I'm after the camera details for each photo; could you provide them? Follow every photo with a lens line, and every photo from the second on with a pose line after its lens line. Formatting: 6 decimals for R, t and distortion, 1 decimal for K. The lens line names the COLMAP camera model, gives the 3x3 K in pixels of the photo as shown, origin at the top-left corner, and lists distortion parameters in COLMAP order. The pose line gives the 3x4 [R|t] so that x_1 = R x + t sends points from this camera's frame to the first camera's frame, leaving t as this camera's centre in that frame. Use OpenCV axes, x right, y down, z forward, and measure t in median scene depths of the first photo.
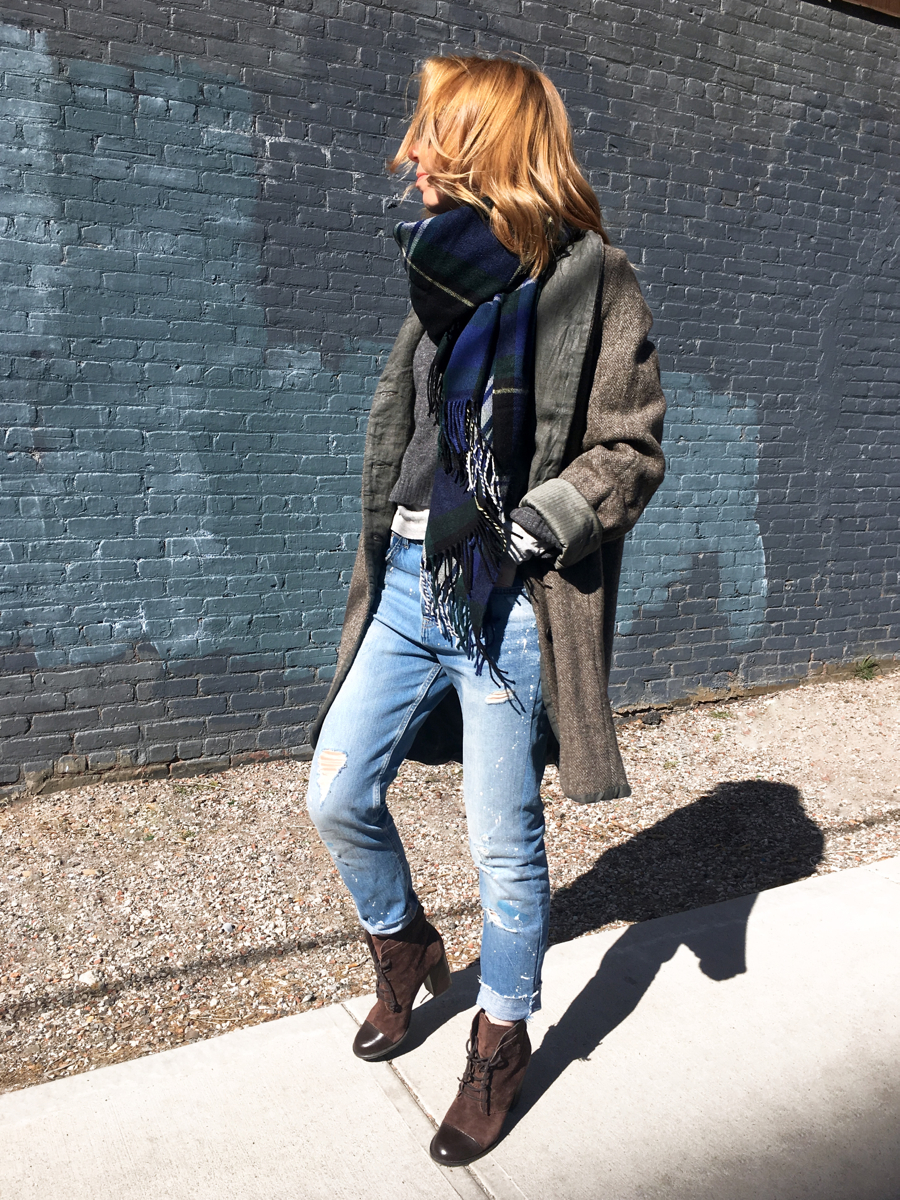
lens RADIAL K [[1023.8, 0, 440.3], [0, 1023.8, 595.1], [0, 0, 1]] dist [0.085538, -0.112766]
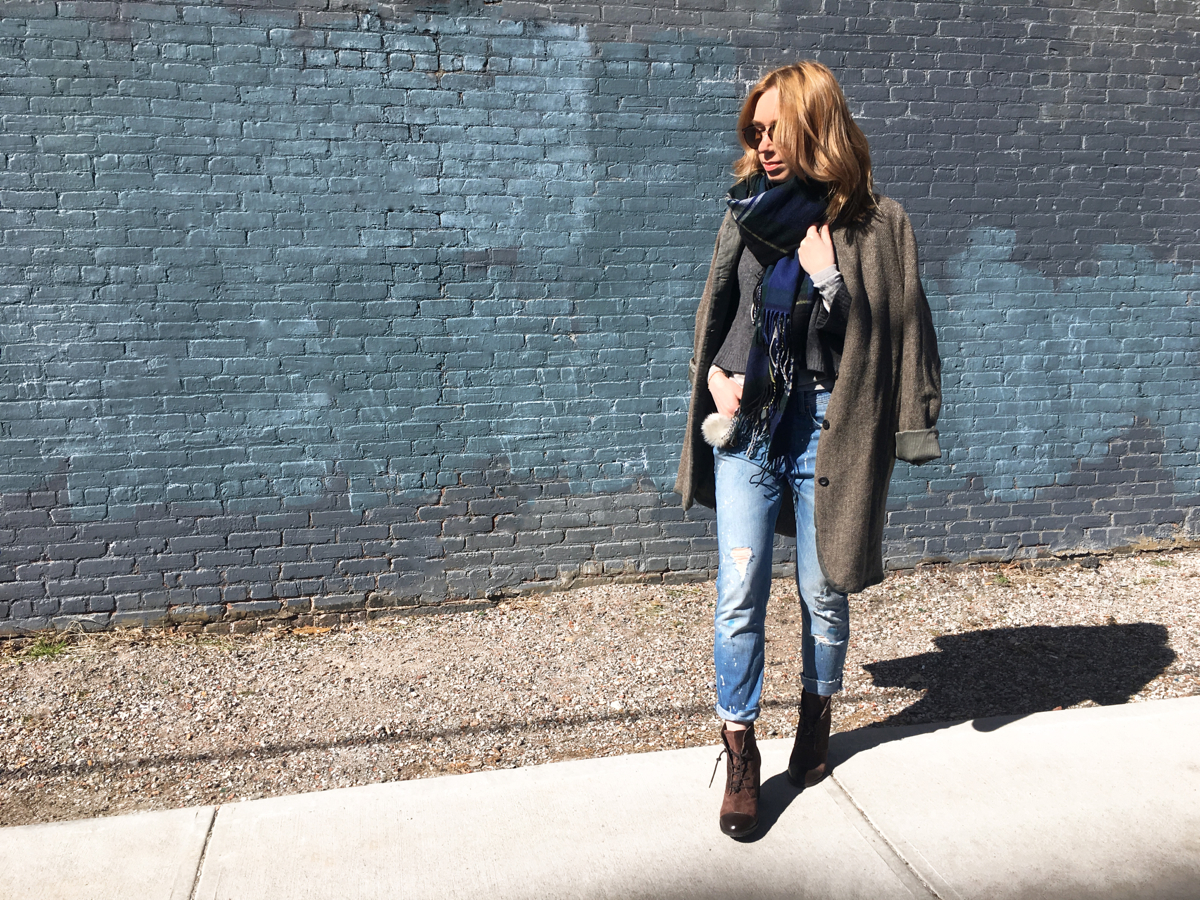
lens RADIAL K [[1023.8, 0, 604.5], [0, 1023.8, 442.9], [0, 0, 1]] dist [0.085538, -0.112766]
pose [[0.959085, 0.011740, -0.282874, 0.028173], [-0.015139, 0.999837, -0.009833, 0.015042], [0.282713, 0.013714, 0.959107, -0.251765]]
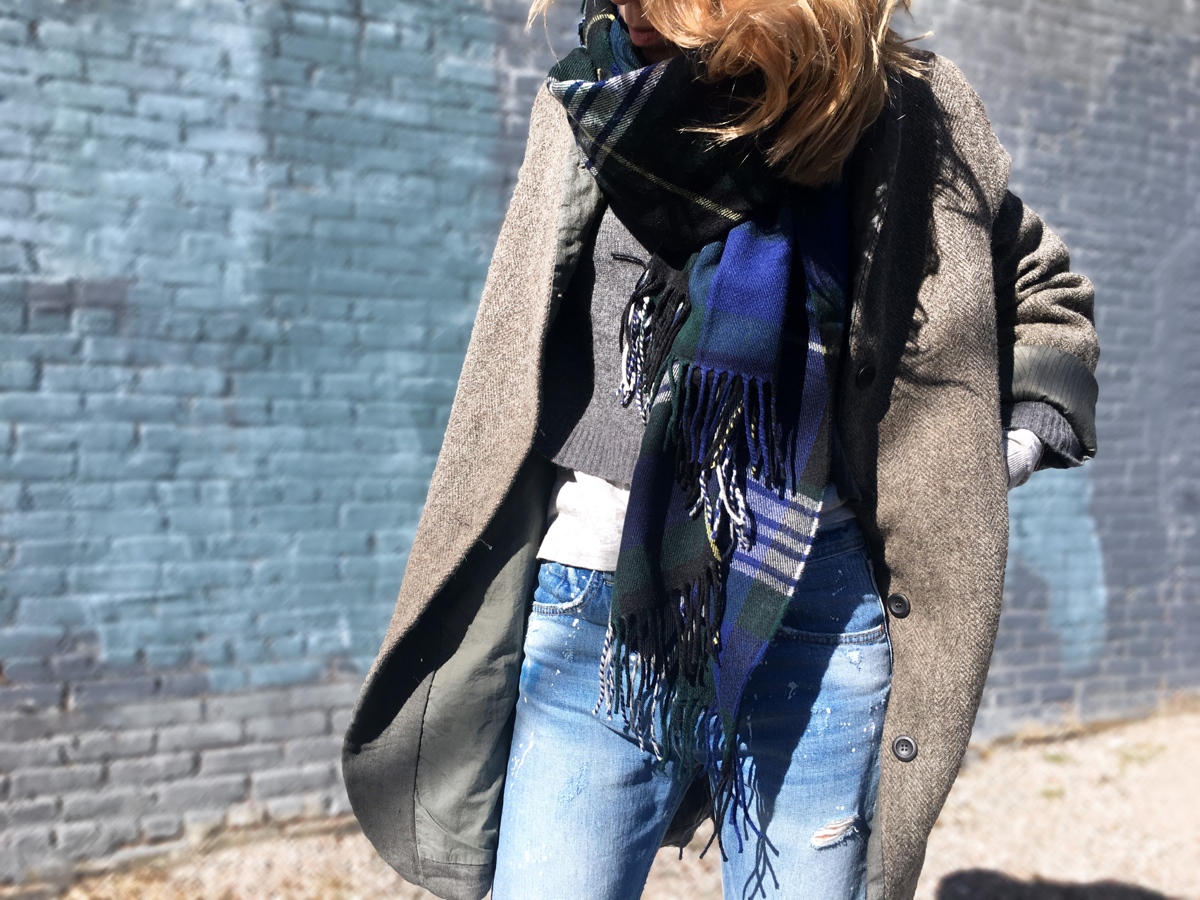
lens RADIAL K [[1023.8, 0, 605.6], [0, 1023.8, 448.9], [0, 0, 1]] dist [0.085538, -0.112766]
pose [[0.996763, 0.007060, -0.080083, -0.017814], [-0.016745, 0.992522, -0.120913, -0.024444], [0.078631, 0.121863, 0.989427, 0.189837]]
